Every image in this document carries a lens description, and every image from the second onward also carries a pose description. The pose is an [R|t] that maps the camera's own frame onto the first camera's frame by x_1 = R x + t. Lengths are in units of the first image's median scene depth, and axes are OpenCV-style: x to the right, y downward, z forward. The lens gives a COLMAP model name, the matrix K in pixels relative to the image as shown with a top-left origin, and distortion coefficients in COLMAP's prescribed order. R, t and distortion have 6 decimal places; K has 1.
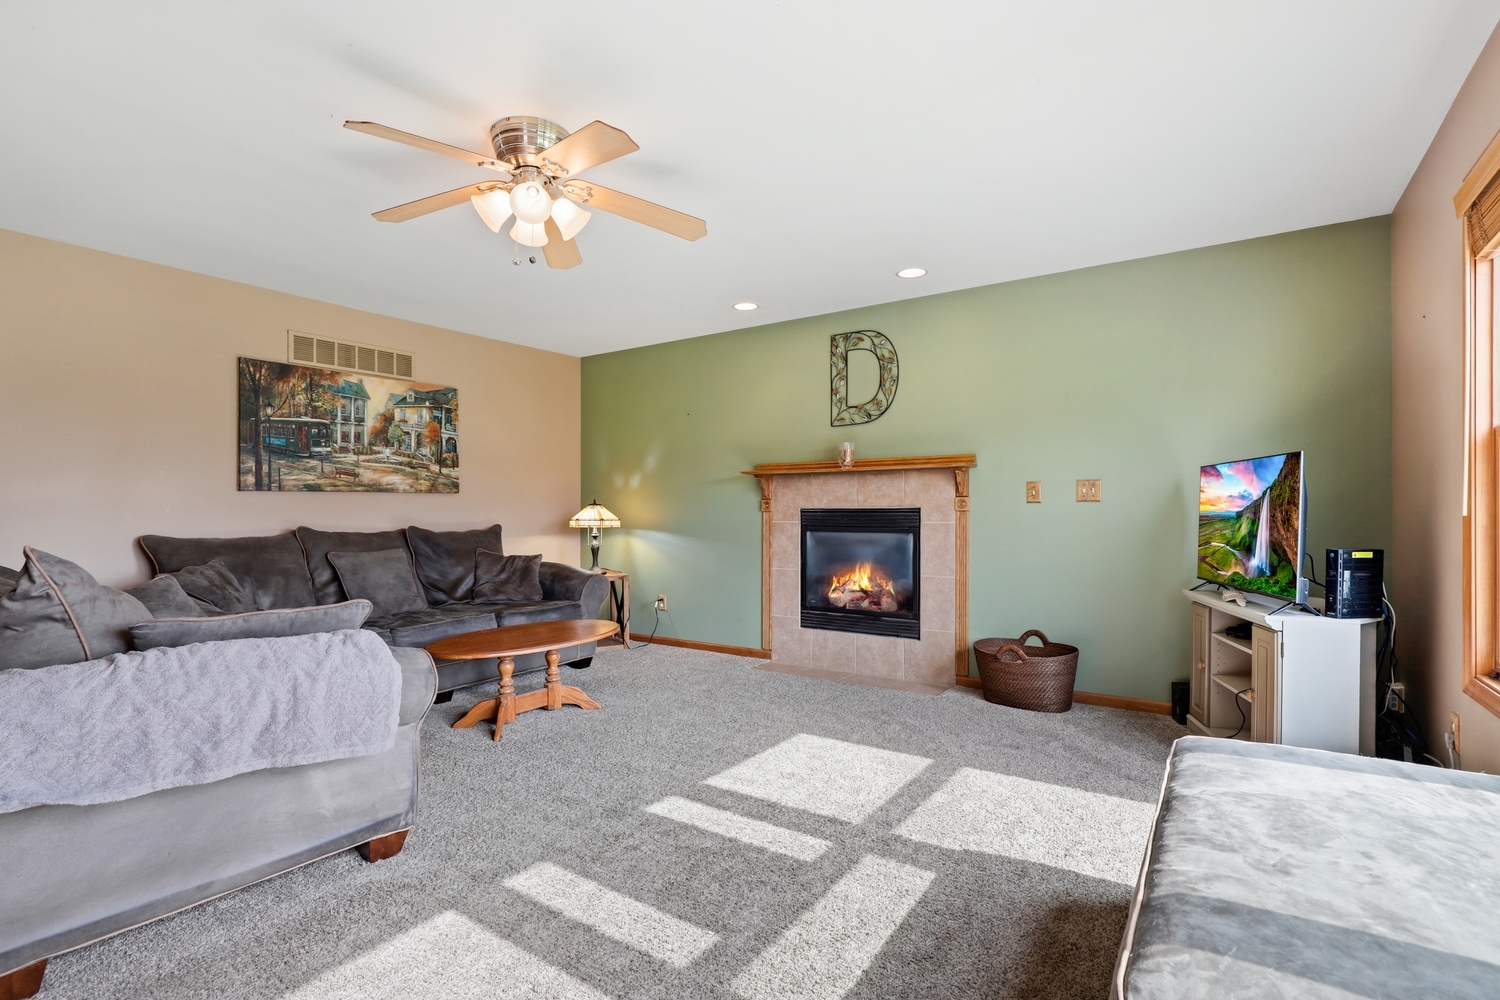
lens RADIAL K [[707.4, 0, 759.1], [0, 707.4, 512.4], [0, 0, 1]] dist [0.000091, 0.000119]
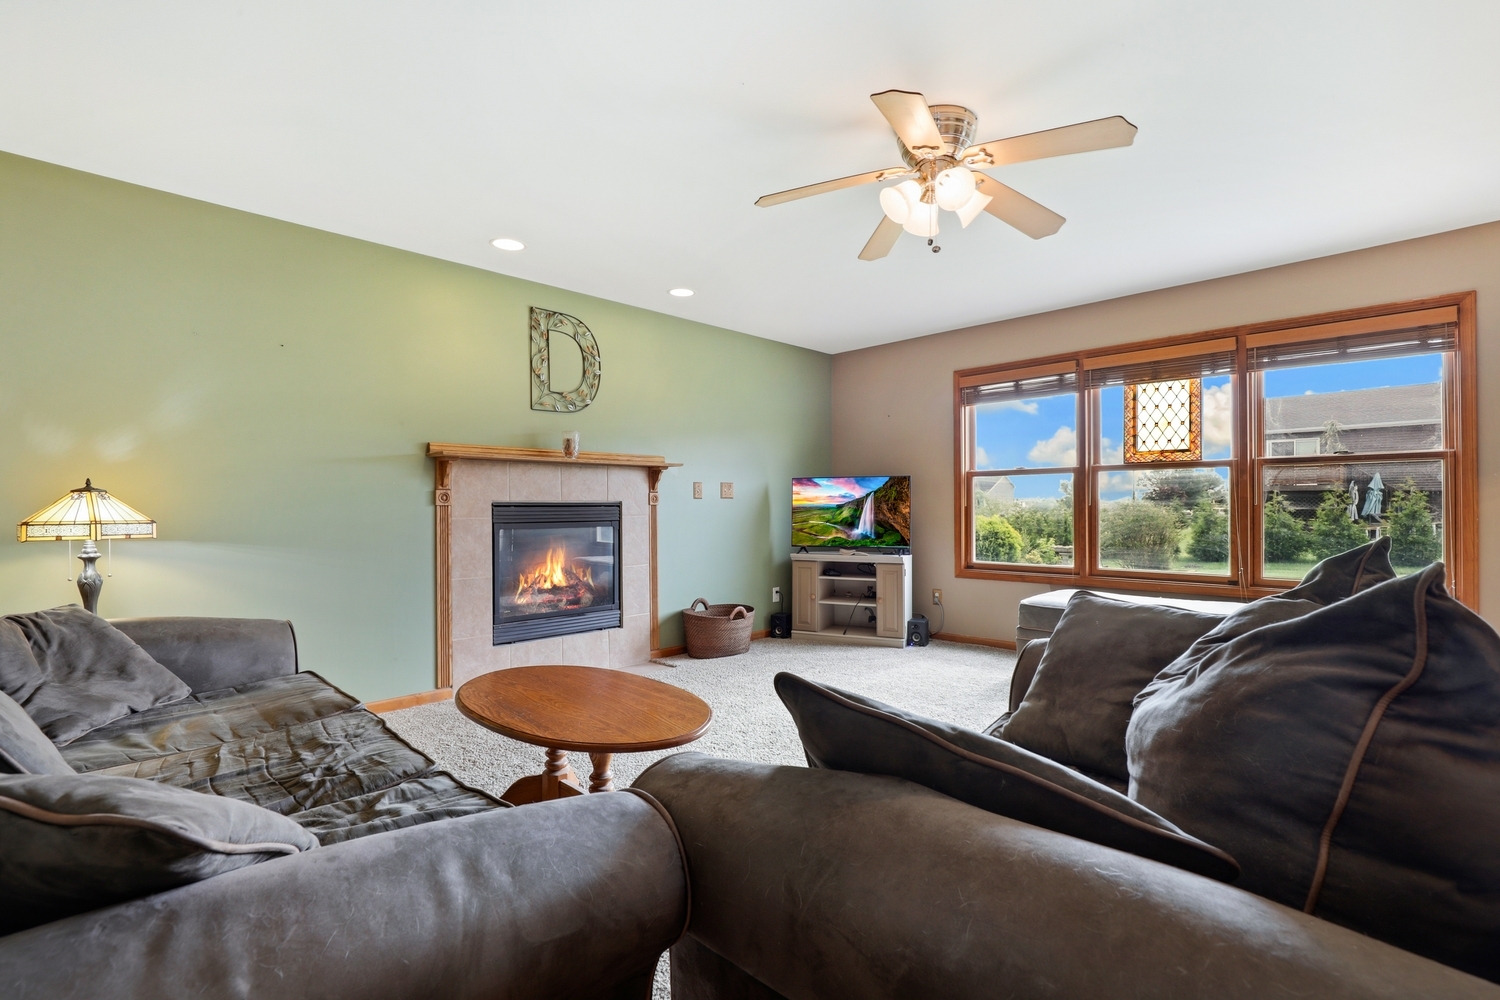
lens RADIAL K [[707.4, 0, 759.1], [0, 707.4, 512.4], [0, 0, 1]] dist [0.000091, 0.000119]
pose [[0.175558, -0.003348, 0.984463, -0.750769], [0.010134, 0.999947, 0.001593, 0.009294], [-0.984417, 0.009696, 0.175583, 0.590334]]
